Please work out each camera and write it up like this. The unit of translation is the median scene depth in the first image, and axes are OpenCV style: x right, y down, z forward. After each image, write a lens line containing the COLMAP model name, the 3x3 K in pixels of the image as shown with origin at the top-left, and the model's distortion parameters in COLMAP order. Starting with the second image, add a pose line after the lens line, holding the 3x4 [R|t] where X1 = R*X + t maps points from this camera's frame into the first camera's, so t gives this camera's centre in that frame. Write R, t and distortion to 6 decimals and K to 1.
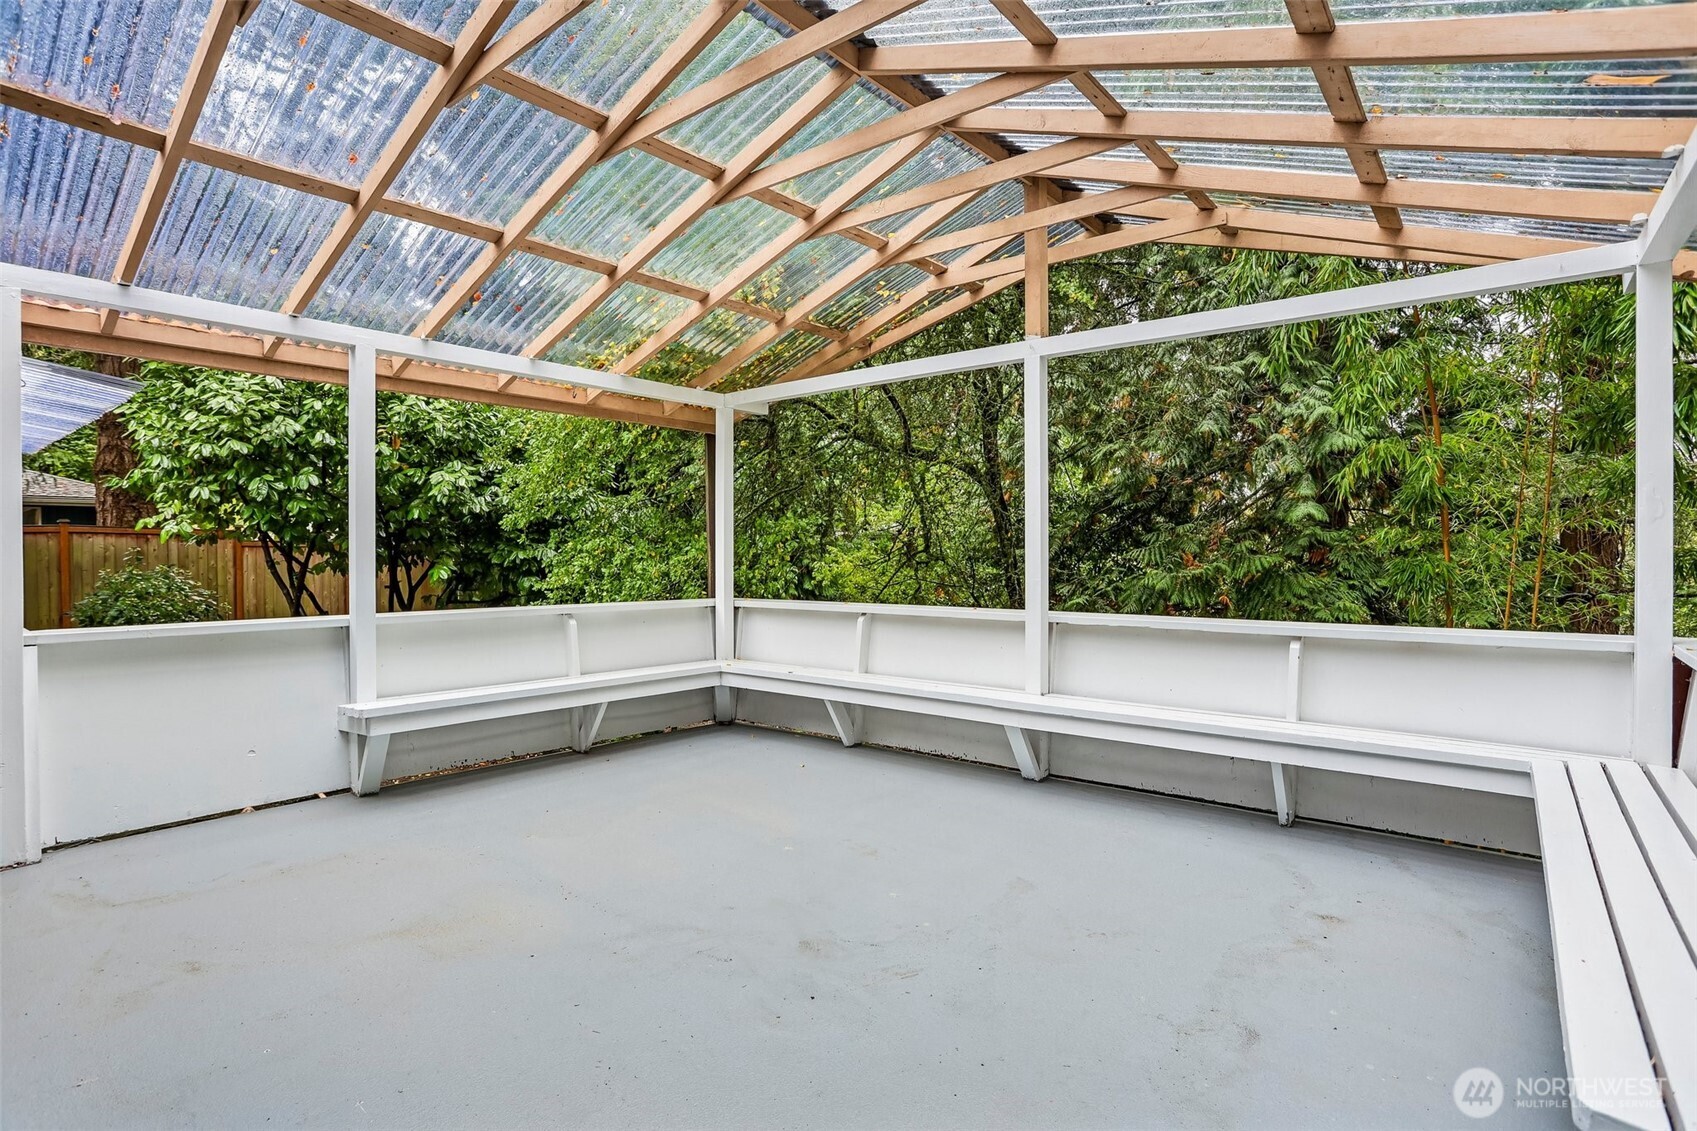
lens RADIAL K [[831.2, 0, 859.4], [0, 831.2, 557.8], [0, 0, 1]] dist [-0.055076, 0.018949]
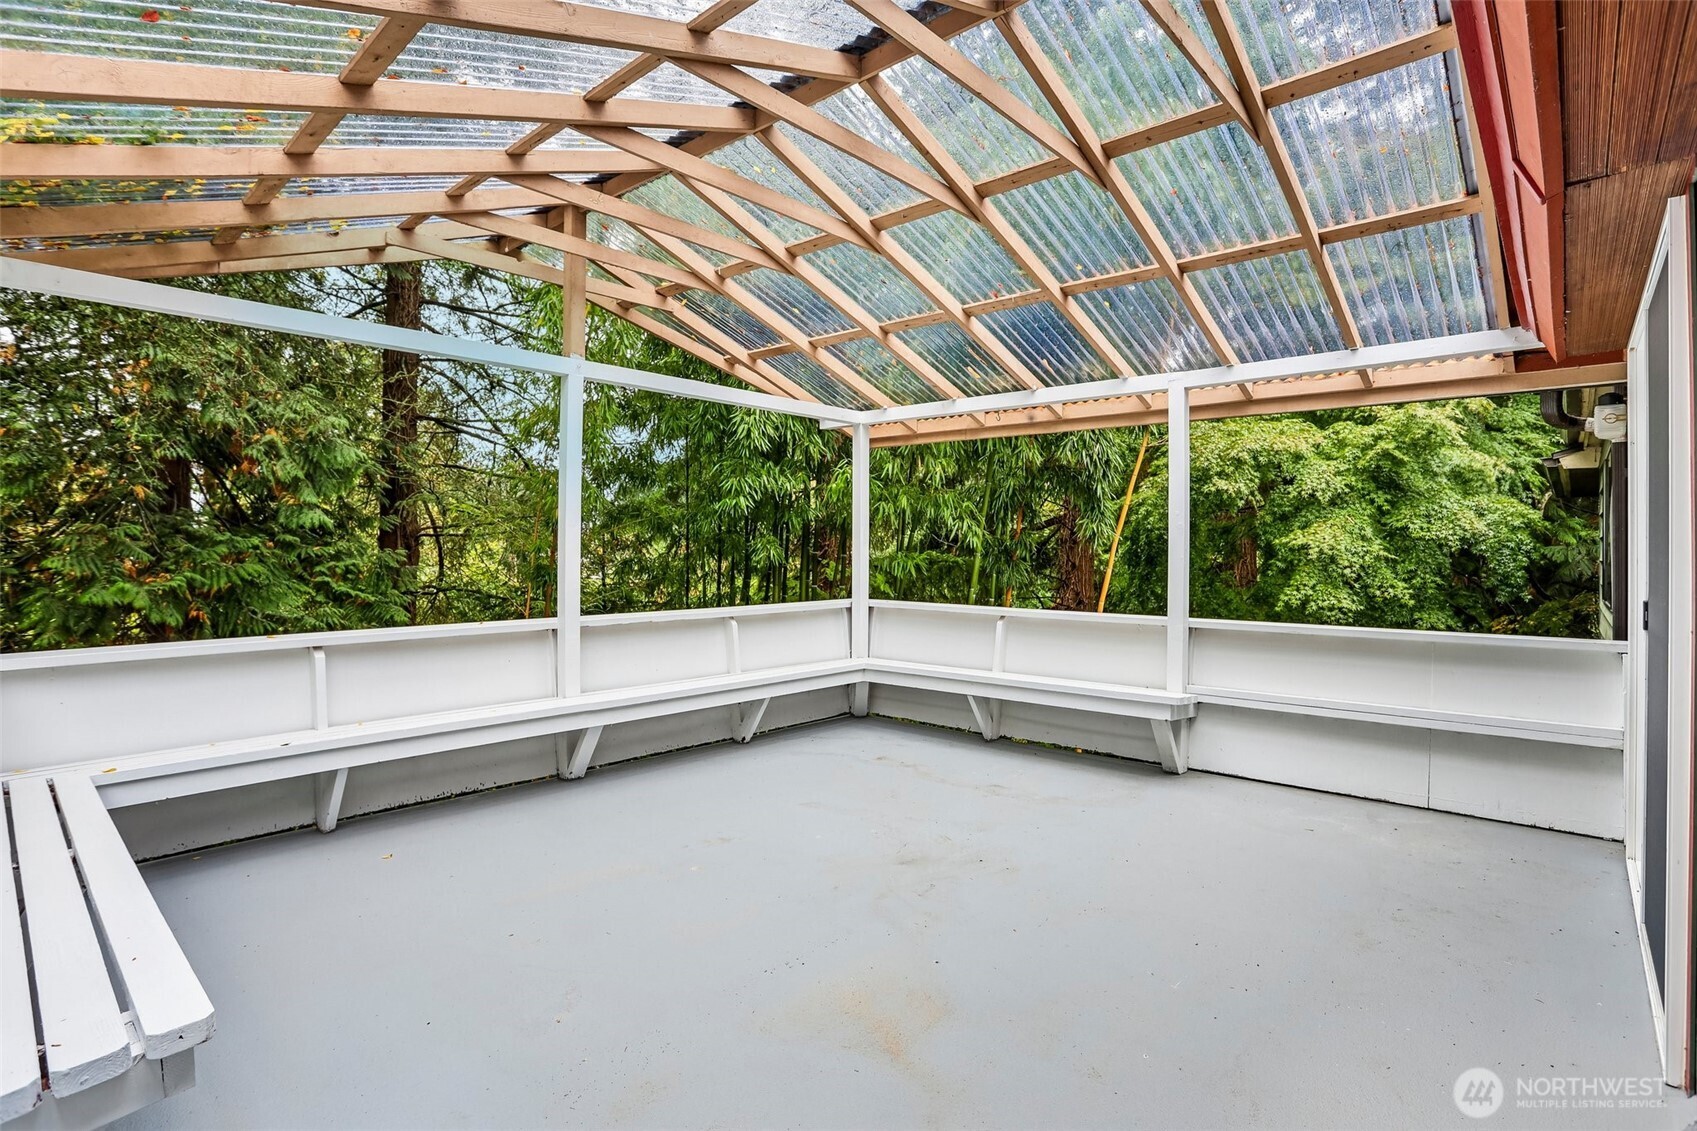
lens RADIAL K [[831.2, 0, 859.4], [0, 831.2, 557.8], [0, 0, 1]] dist [-0.055076, 0.018949]
pose [[0.046570, -0.004006, 0.998907, -1.184110], [0.013108, 0.999908, 0.003399, -0.012528], [-0.998829, 0.012935, 0.046619, 0.873461]]
